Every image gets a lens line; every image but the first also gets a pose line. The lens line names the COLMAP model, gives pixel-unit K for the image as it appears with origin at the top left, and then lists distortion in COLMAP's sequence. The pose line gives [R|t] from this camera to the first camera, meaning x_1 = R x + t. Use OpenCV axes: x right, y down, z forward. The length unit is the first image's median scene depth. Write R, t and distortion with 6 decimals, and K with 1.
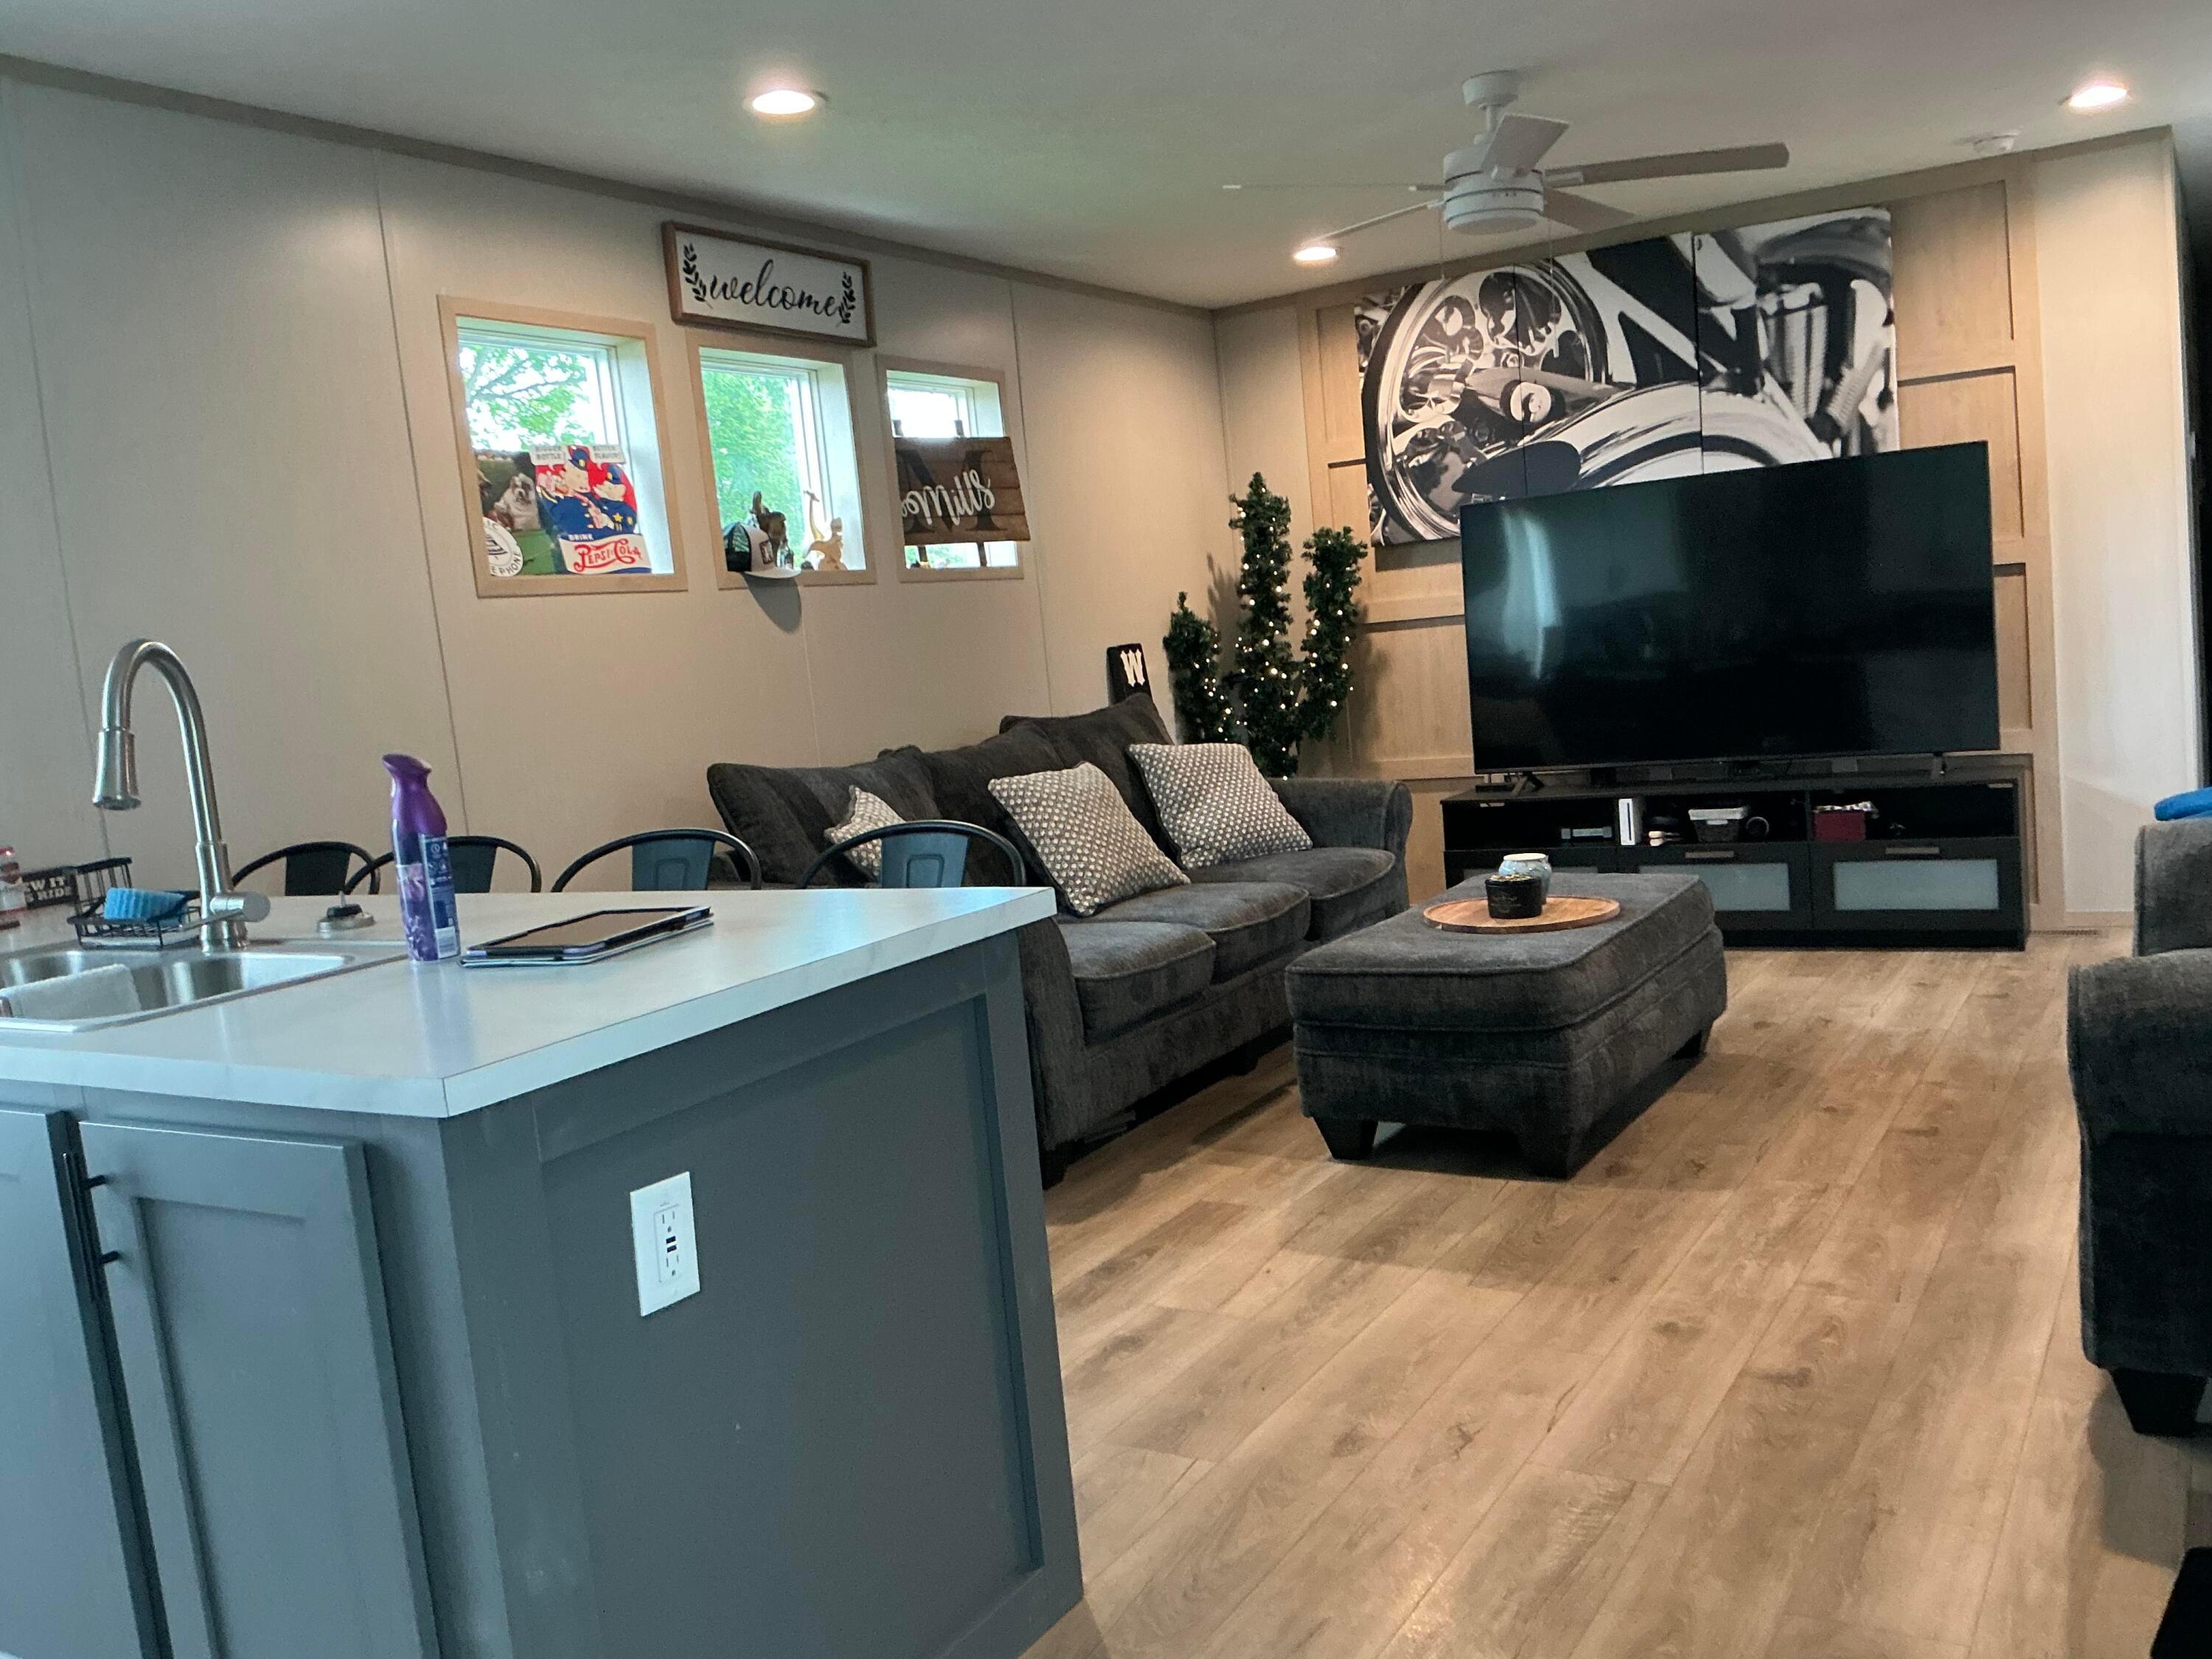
lens RADIAL K [[1838.8, 0, 1096.8], [0, 1838.8, 841.3], [0, 0, 1]] dist [0.095699, -0.176930]
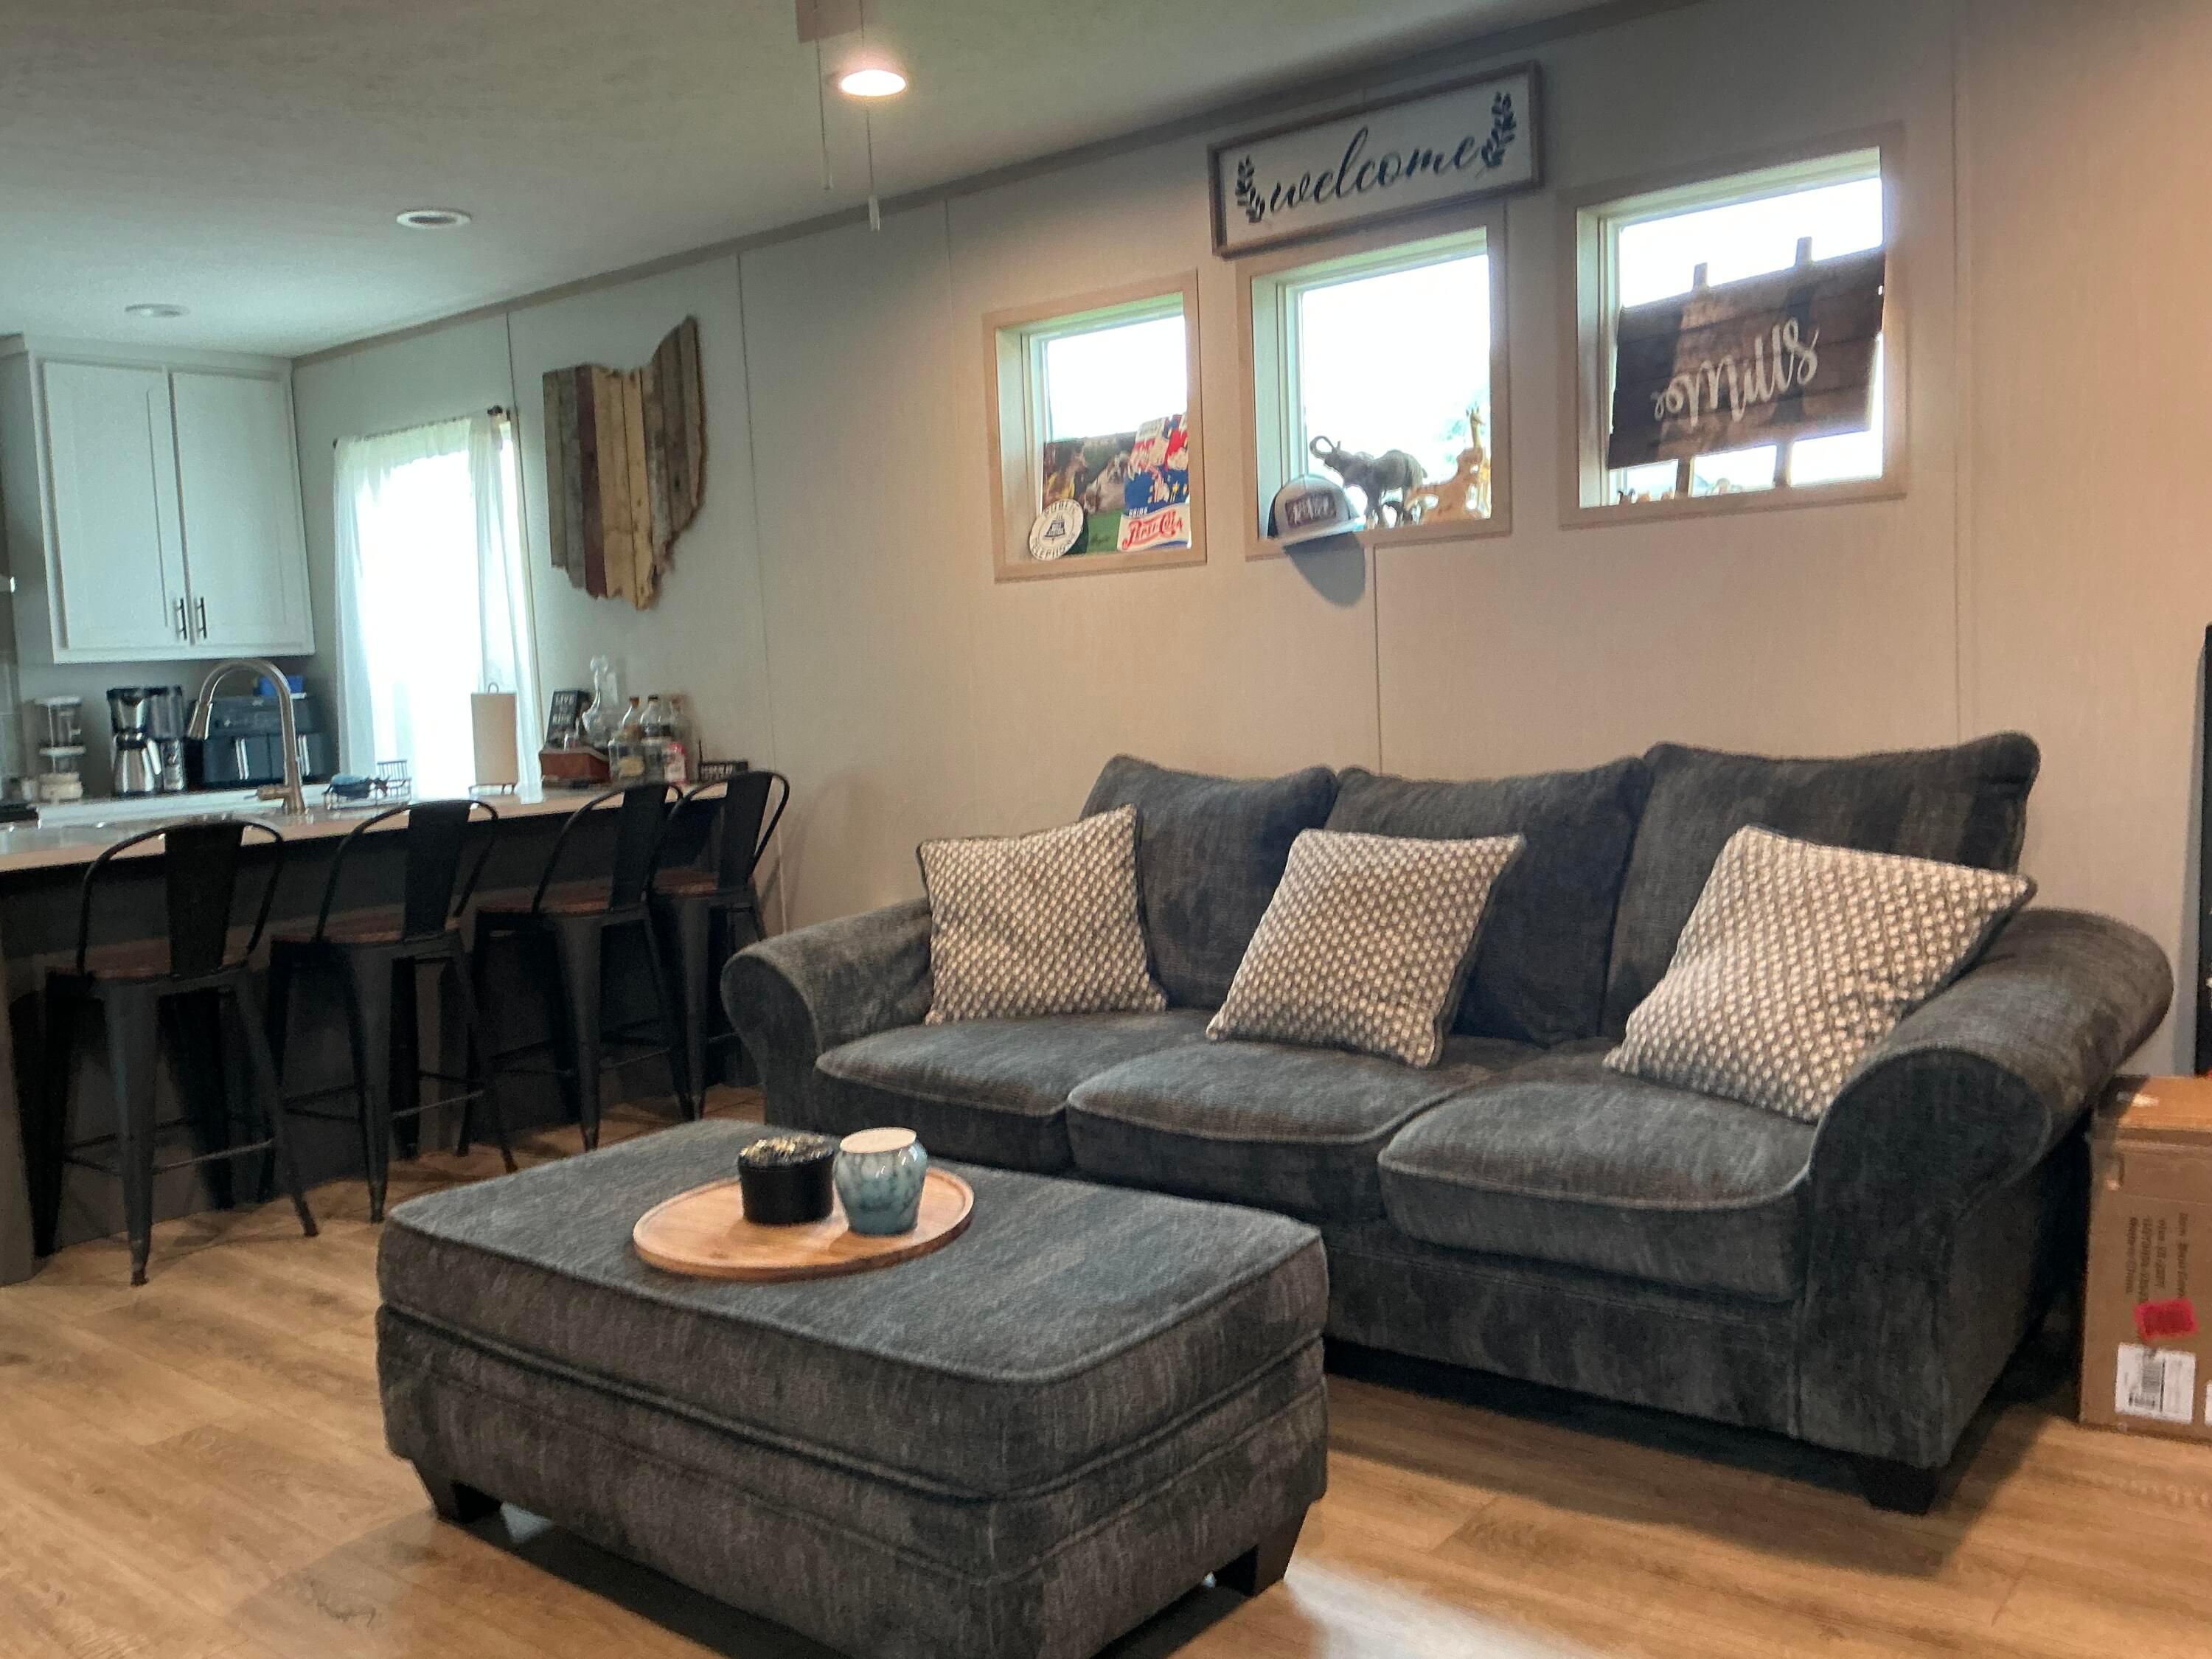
lens RADIAL K [[1838.8, 0, 1088.9], [0, 1838.8, 832.8], [0, 0, 1]] dist [0.095699, -0.176930]
pose [[-0.116436, 0.180983, -0.976569, 0.623206], [-0.056001, 0.980497, 0.188388, -0.155404], [0.991618, 0.076624, -0.104030, 0.939152]]
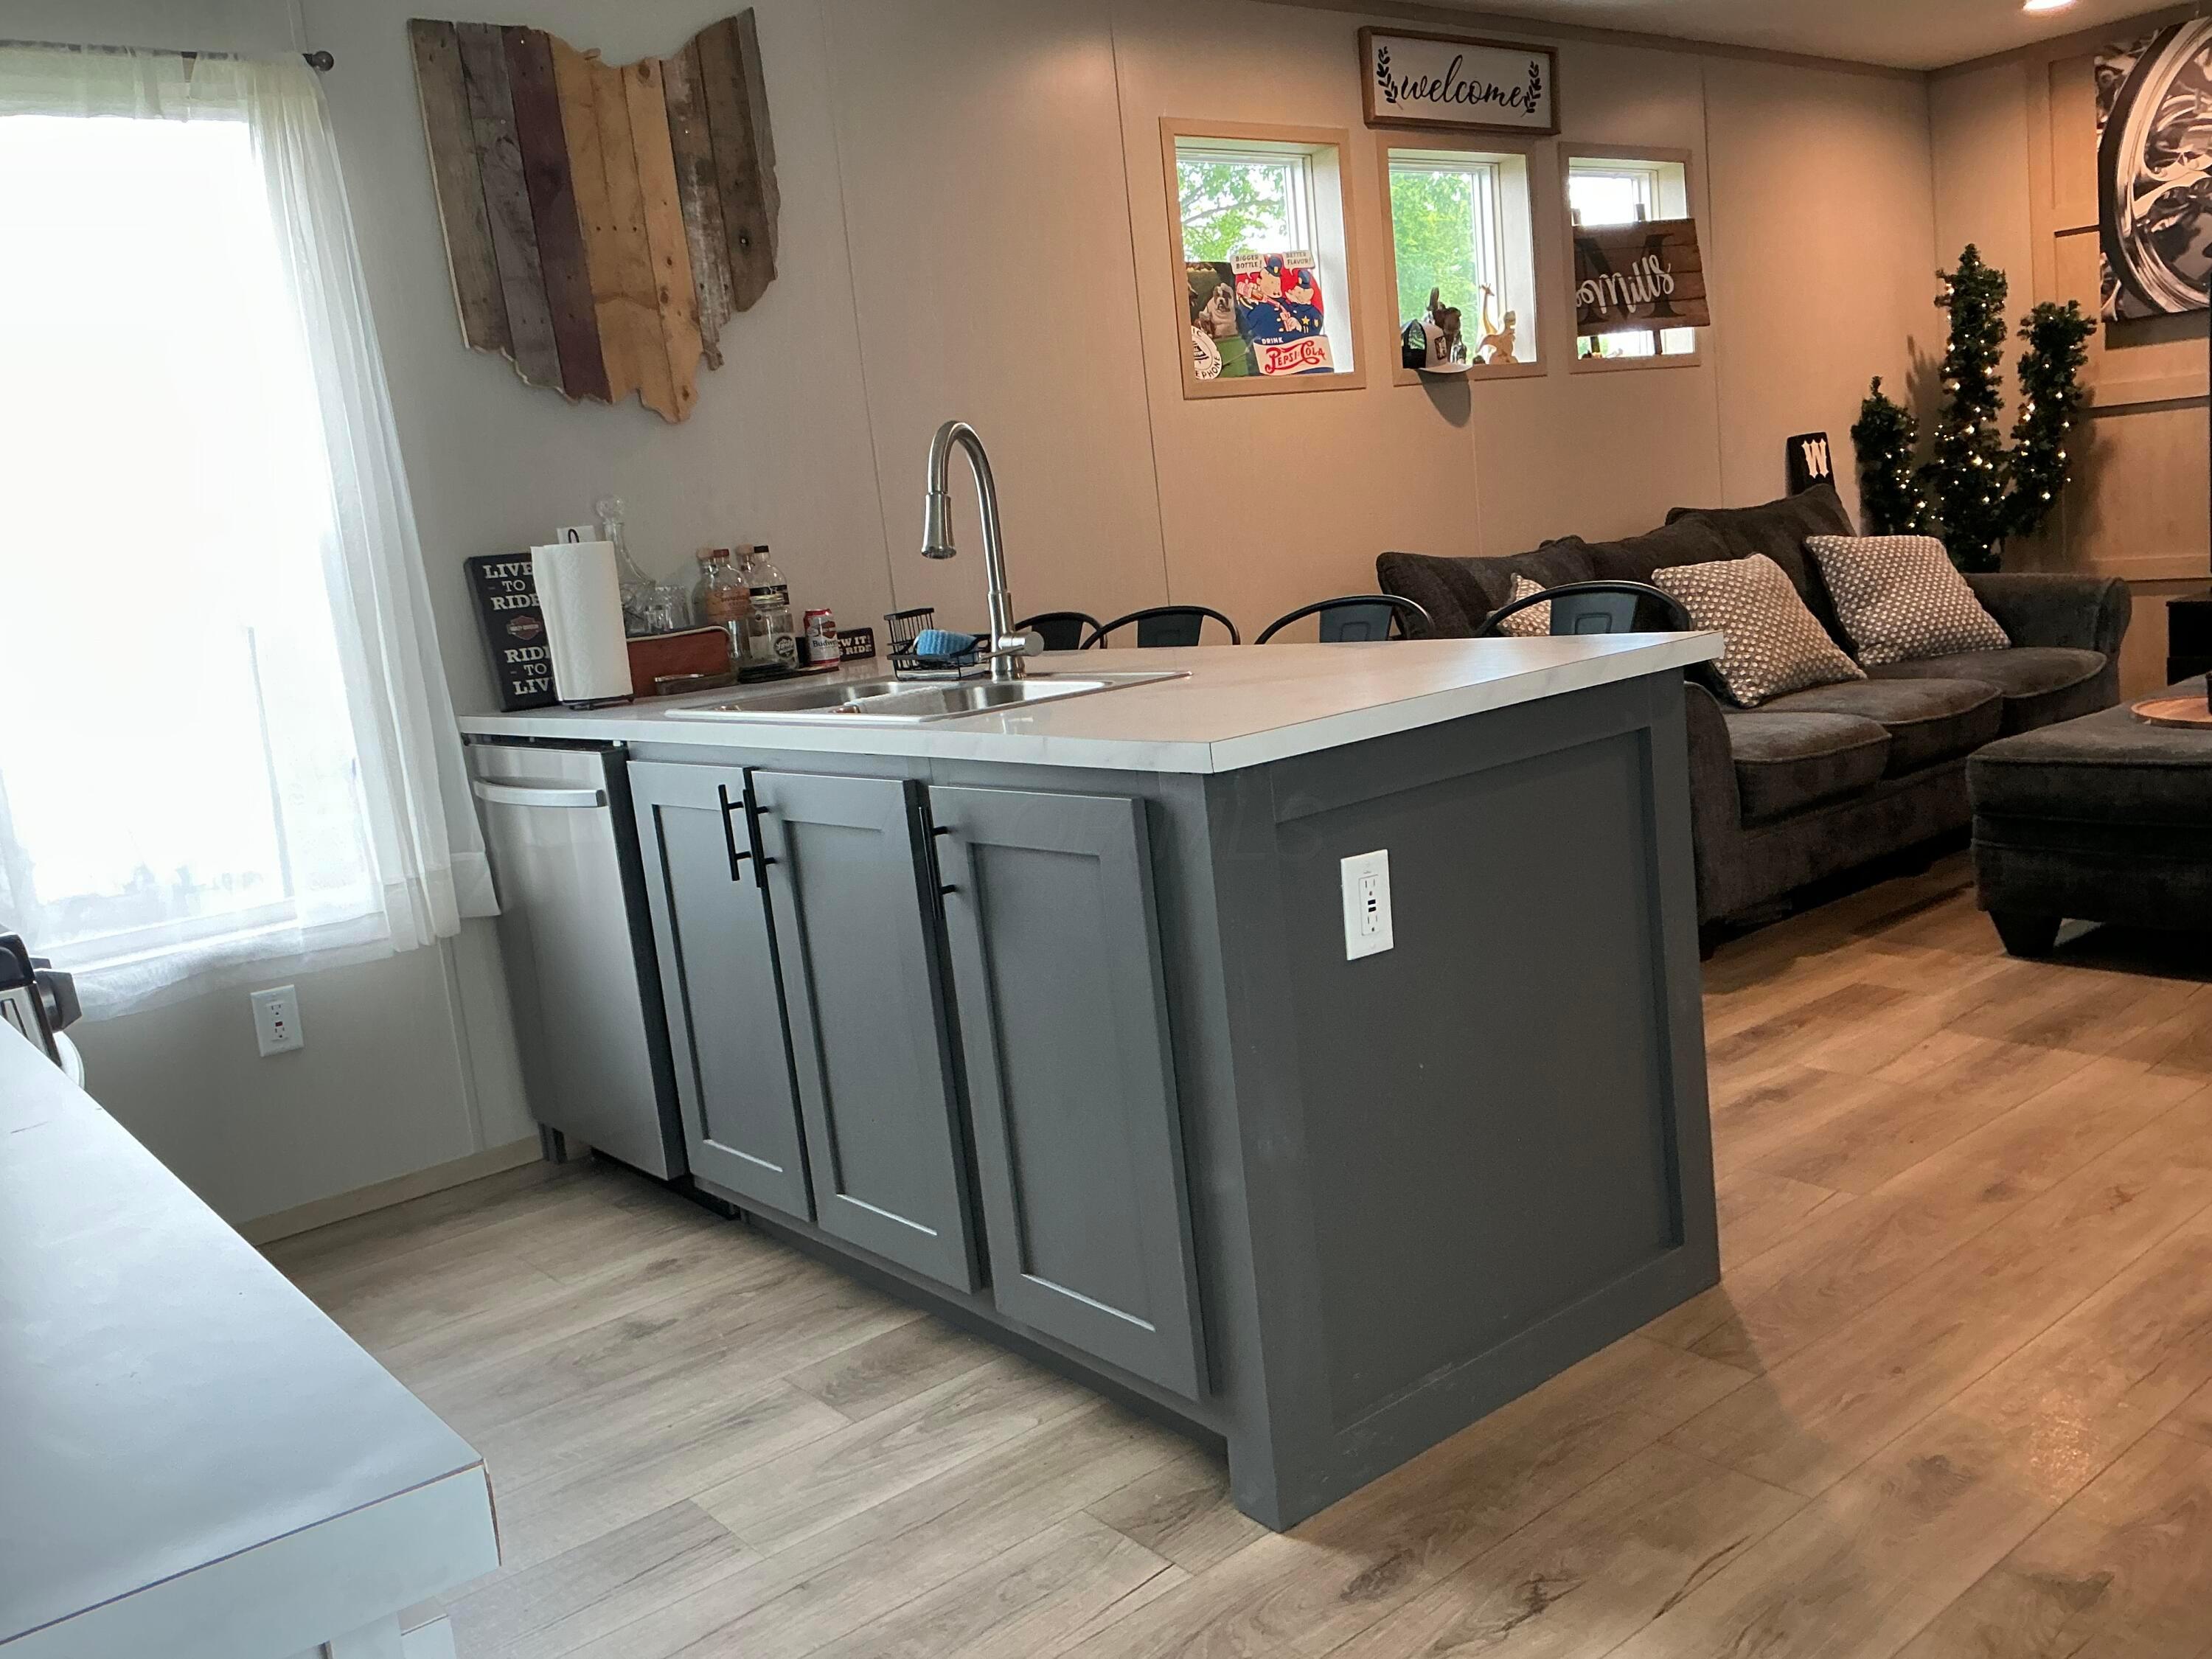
lens RADIAL K [[1838.8, 0, 1114.5], [0, 1838.8, 842.9], [0, 0, 1]] dist [0.095699, -0.176930]
pose [[0.944176, 0.049357, -0.325723, 0.000074], [-0.018499, 0.995096, 0.097166, 0.020650], [0.328922, -0.085716, 0.940459, -0.058789]]
